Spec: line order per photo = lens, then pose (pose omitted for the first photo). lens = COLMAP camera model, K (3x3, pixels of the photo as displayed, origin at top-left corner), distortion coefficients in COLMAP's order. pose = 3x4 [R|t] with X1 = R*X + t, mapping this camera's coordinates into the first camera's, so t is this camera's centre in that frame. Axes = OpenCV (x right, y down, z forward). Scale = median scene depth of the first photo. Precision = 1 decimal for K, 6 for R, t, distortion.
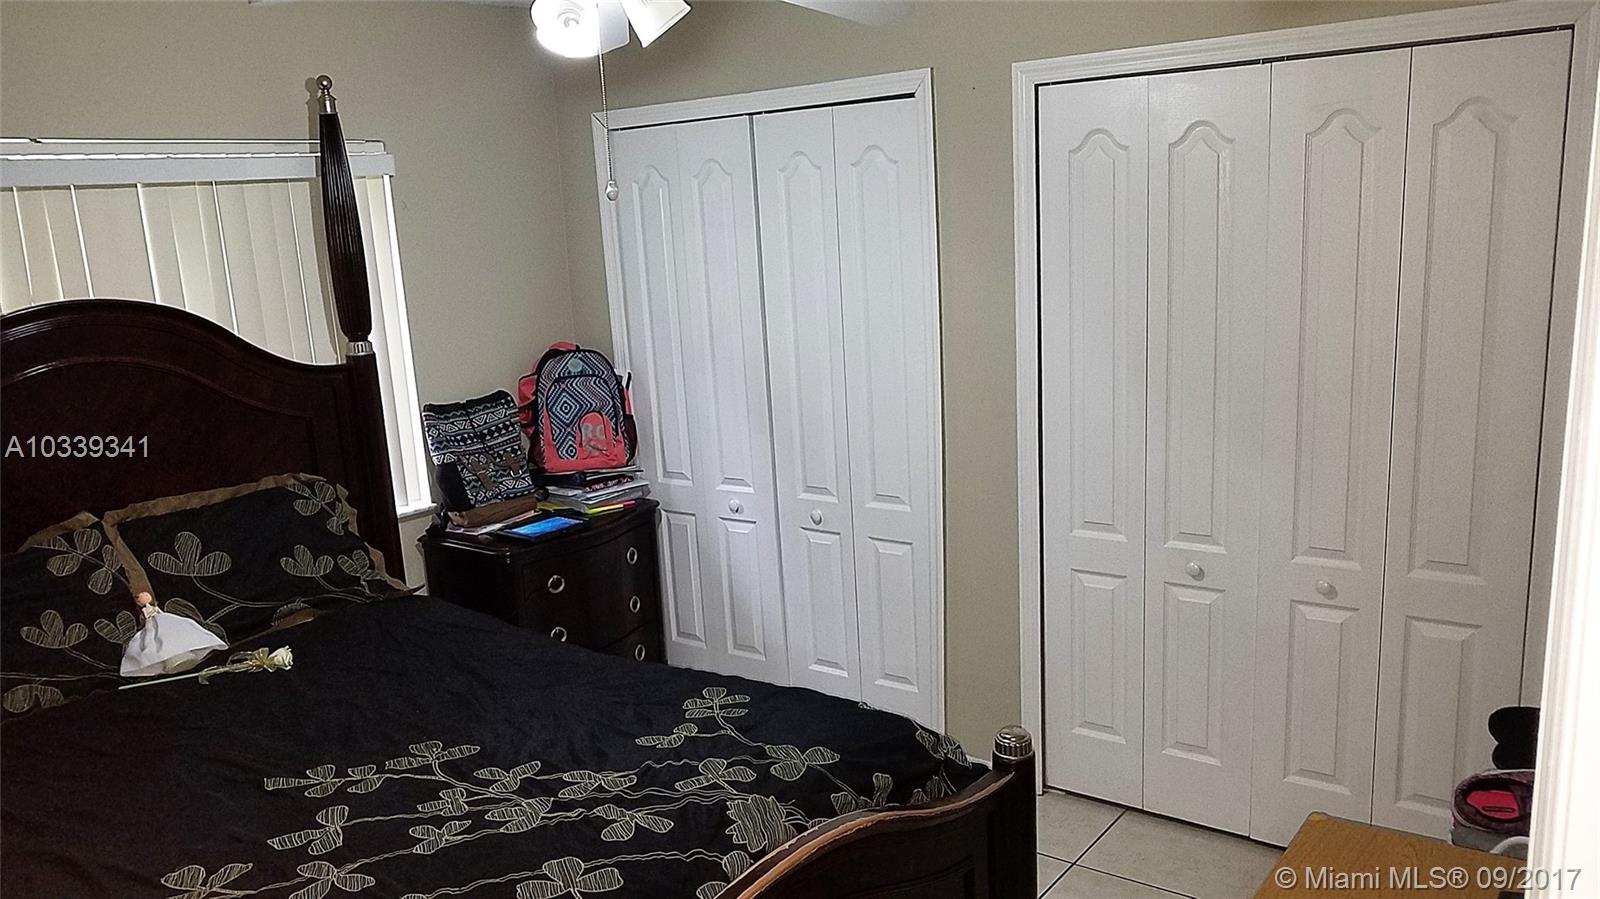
lens RADIAL K [[1271.6, 0, 798.0], [0, 1271.6, 509.8], [0, 0, 1]] dist [0.050326, -0.078689]
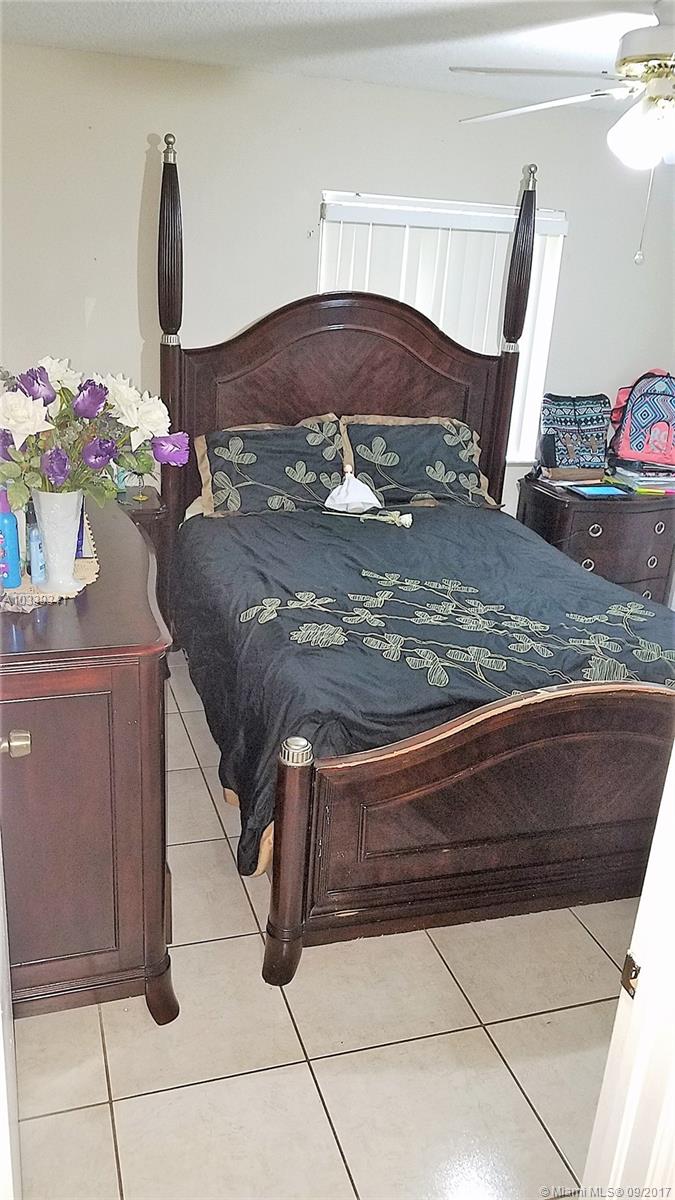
lens RADIAL K [[953.7, 0, 337.5], [0, 953.7, 600.0], [0, 0, 1]] dist [0.050326, -0.078689]
pose [[0.821413, 0.288026, -0.492262, 0.149821], [-0.233854, 0.957310, 0.169910, 0.019362], [0.520187, -0.024449, 0.853703, -0.113239]]
